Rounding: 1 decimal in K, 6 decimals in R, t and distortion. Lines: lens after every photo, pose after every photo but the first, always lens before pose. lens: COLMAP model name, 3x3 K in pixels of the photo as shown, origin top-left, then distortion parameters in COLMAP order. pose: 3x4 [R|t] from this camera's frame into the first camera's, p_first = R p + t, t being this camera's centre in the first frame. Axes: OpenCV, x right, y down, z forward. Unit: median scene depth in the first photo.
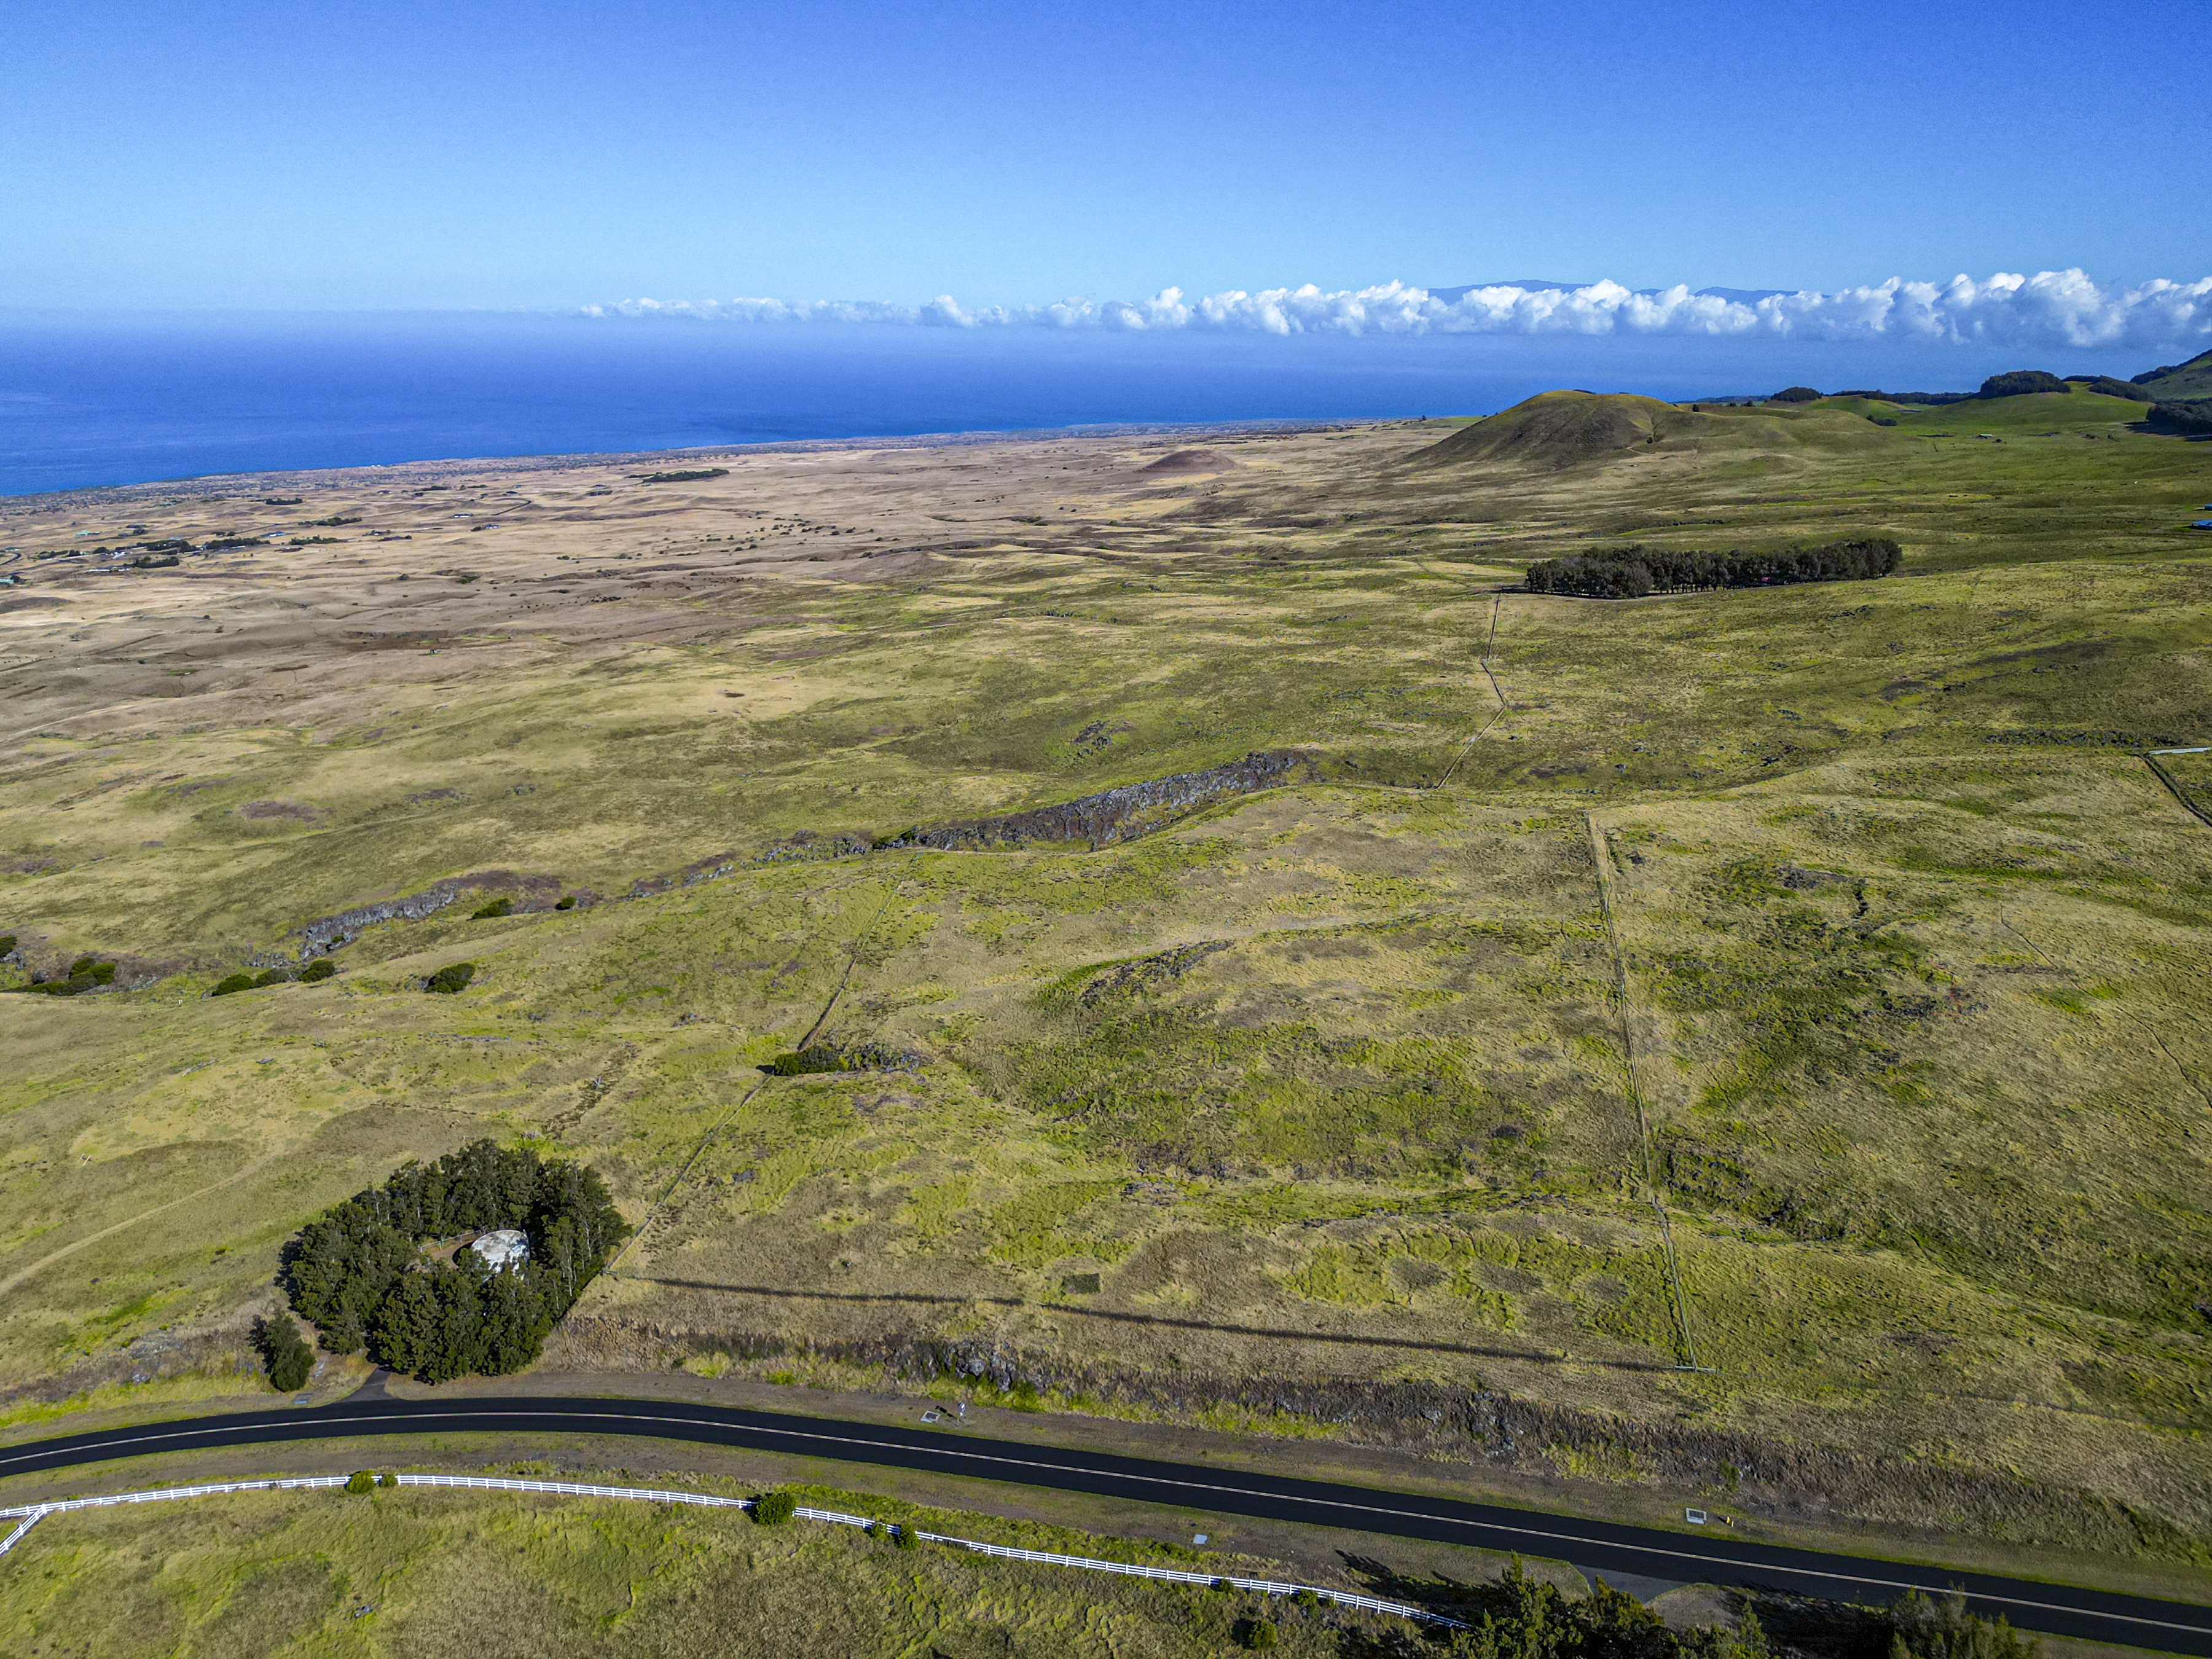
lens RADIAL K [[1596.8, 0, 1106.7], [0, 1596.8, 835.4], [0, 0, 1]] dist [0.079342, -0.079084]
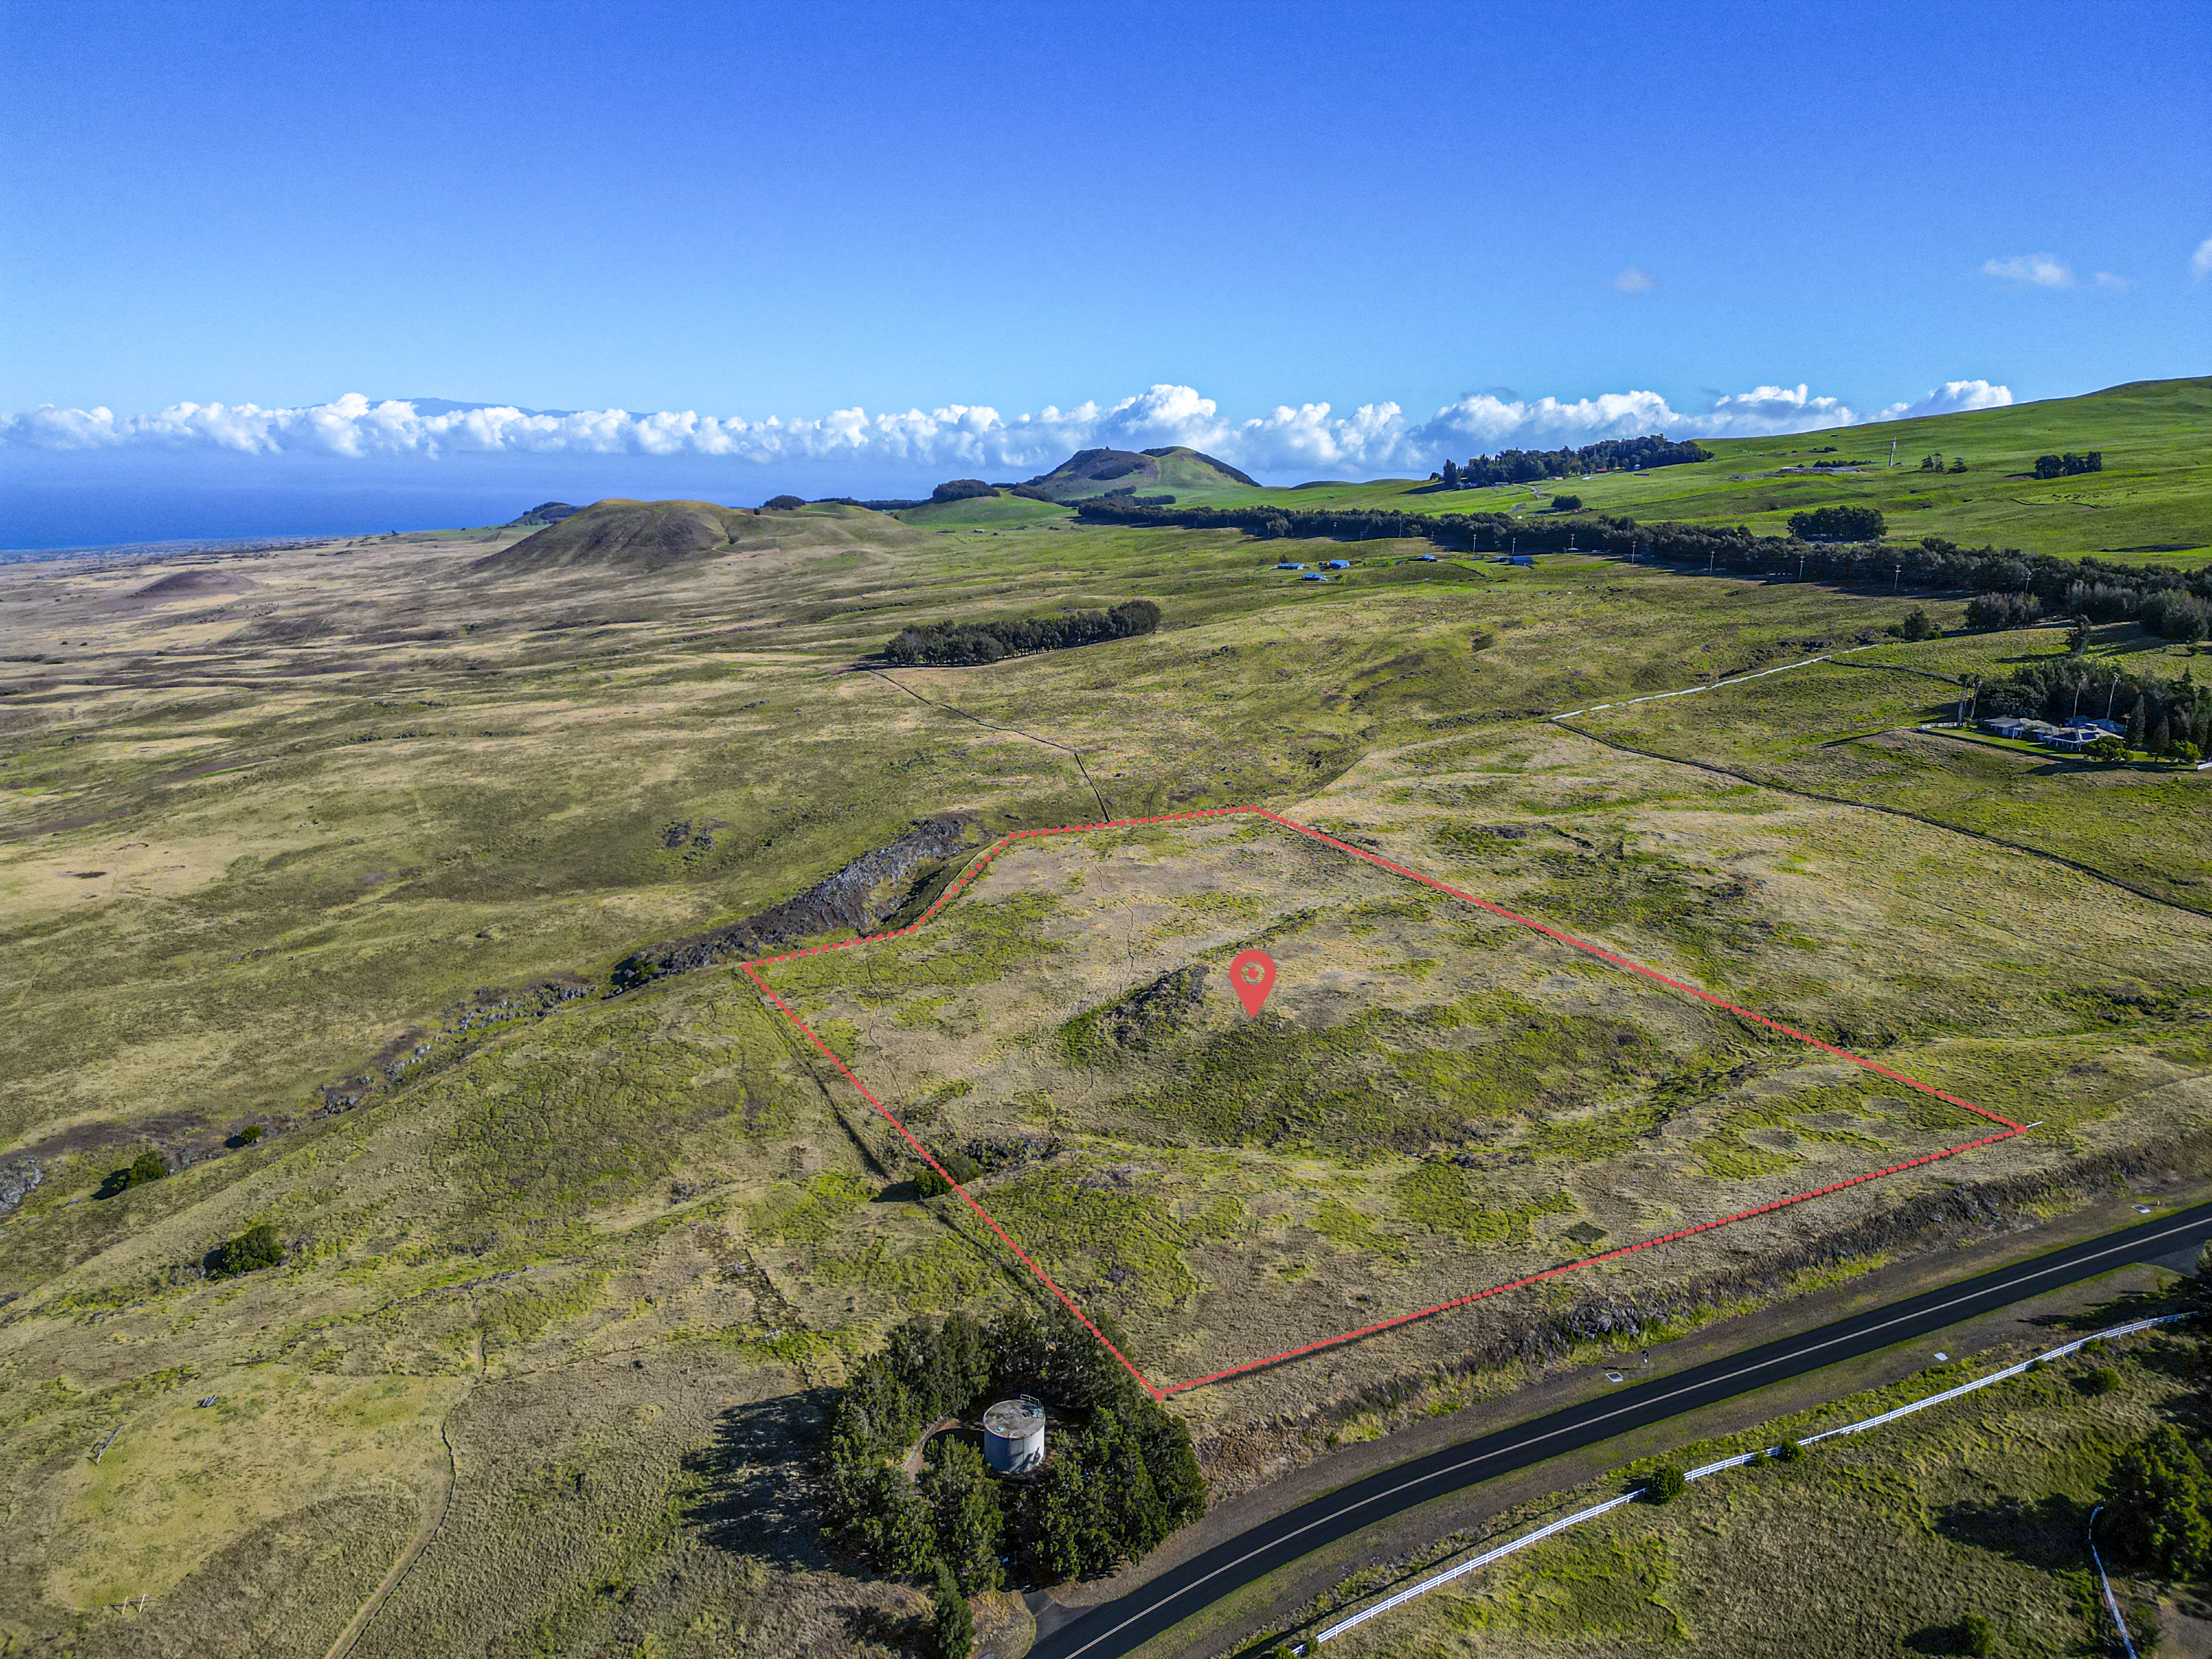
lens RADIAL K [[1540.9, 0, 1101.9], [0, 1540.9, 810.3], [0, 0, 1]] dist [0.086269, -0.089720]
pose [[0.802970, -0.141882, 0.578885, -0.408428], [0.184720, 0.982671, -0.015376, -0.022992], [-0.566672, 0.119278, 0.815264, 0.136492]]
